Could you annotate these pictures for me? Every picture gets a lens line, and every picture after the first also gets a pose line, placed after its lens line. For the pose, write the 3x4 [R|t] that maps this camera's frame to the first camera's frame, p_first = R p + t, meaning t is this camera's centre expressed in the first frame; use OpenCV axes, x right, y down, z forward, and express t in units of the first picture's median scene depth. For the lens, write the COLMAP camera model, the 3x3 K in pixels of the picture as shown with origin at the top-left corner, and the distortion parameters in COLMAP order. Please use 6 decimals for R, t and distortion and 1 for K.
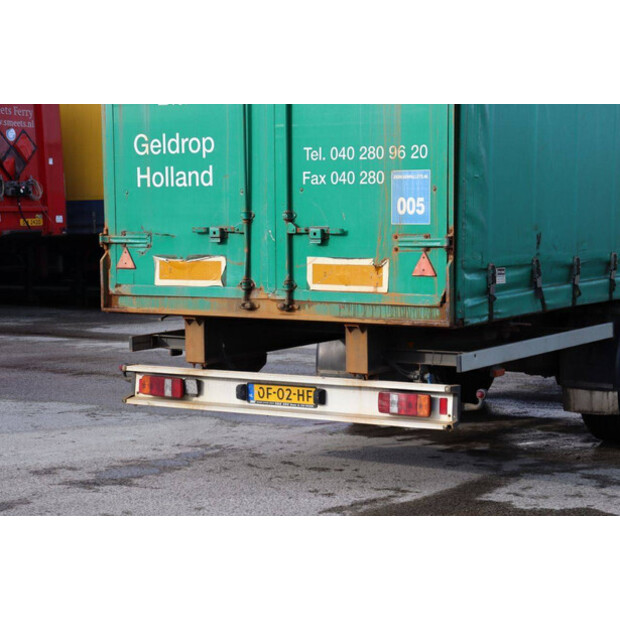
lens RADIAL K [[1452.2, 0, 315.4], [0, 1452.2, 300.1], [0, 0, 1]] dist [0.455373, 0.000000]
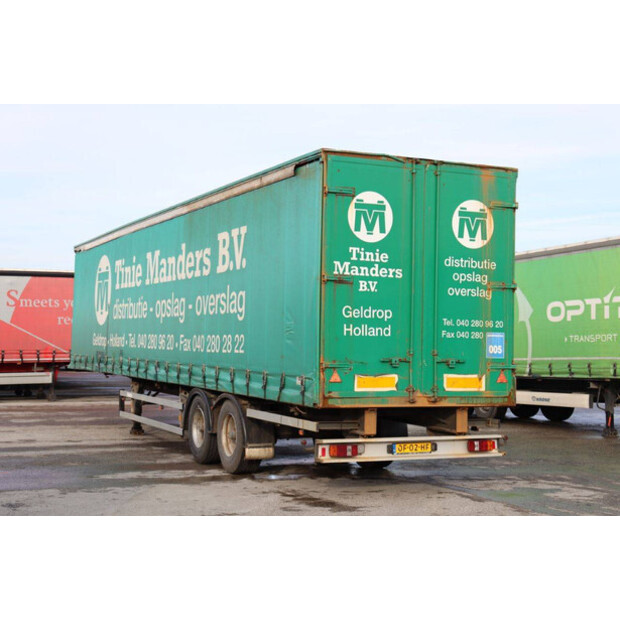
lens RADIAL K [[990.8, 0, 312.5], [0, 990.8, 307.7], [0, 0, 1]] dist [0.176371, 0.000000]
pose [[0.524667, 0.051355, 0.849757, -1.199595], [0.037406, 0.995824, -0.083278, -0.013251], [-0.850486, 0.075479, 0.520555, 0.430128]]
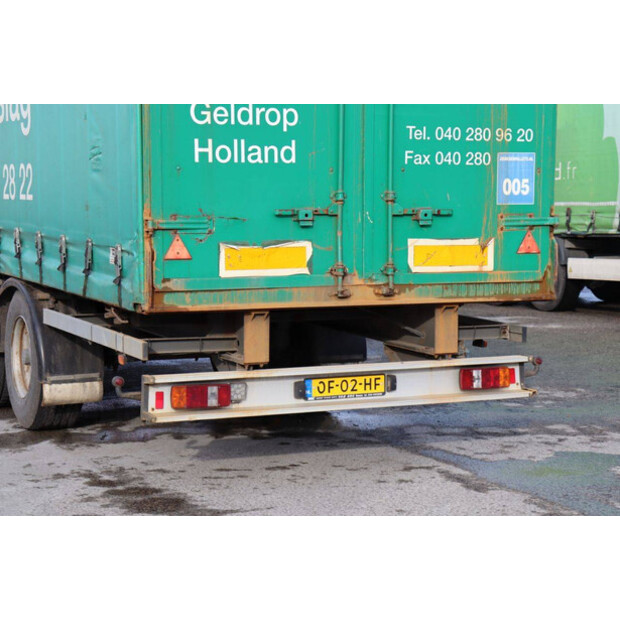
lens RADIAL K [[1452.2, 0, 311.6], [0, 1452.2, 293.8], [0, 0, 1]] dist [0.455373, 0.000000]
pose [[0.531334, -0.048720, 0.845760, -0.835486], [0.050010, 0.998408, 0.026095, -0.020841], [-0.845685, 0.028432, 0.532925, 0.517964]]
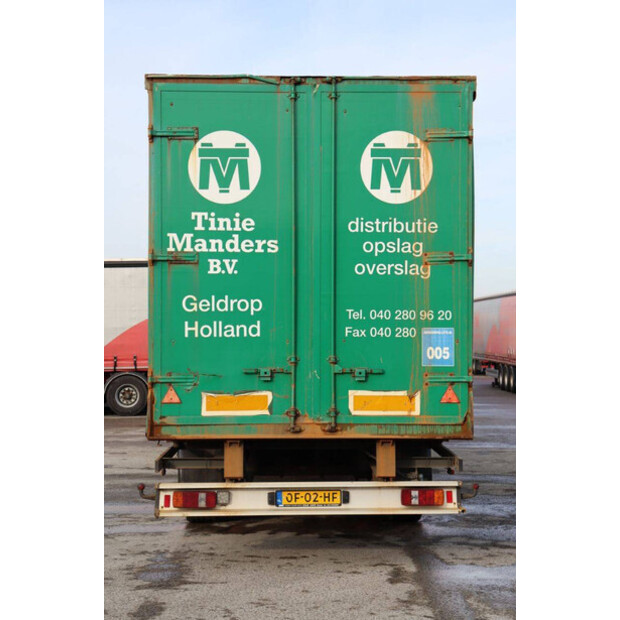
lens RADIAL K [[1169.8, 0, 310.9], [0, 1169.8, 311.1], [0, 0, 1]] dist [0.313310, 0.000000]
pose [[0.818559, 0.023849, 0.573927, -0.632508], [0.032289, 0.995648, -0.087426, -0.008862], [-0.573514, 0.090095, 0.814226, 0.130264]]
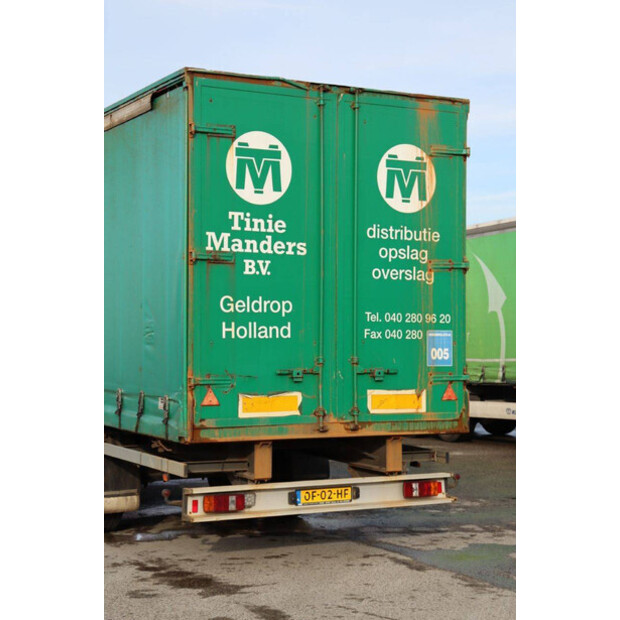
lens RADIAL K [[1191.3, 0, 309.1], [0, 1191.3, 311.1], [0, 0, 1]] dist [0.332437, 0.000000]
pose [[0.487554, 0.034097, 0.872427, -0.998356], [0.053905, 0.996155, -0.069057, -0.027855], [-0.871427, 0.080697, 0.483842, 0.471702]]
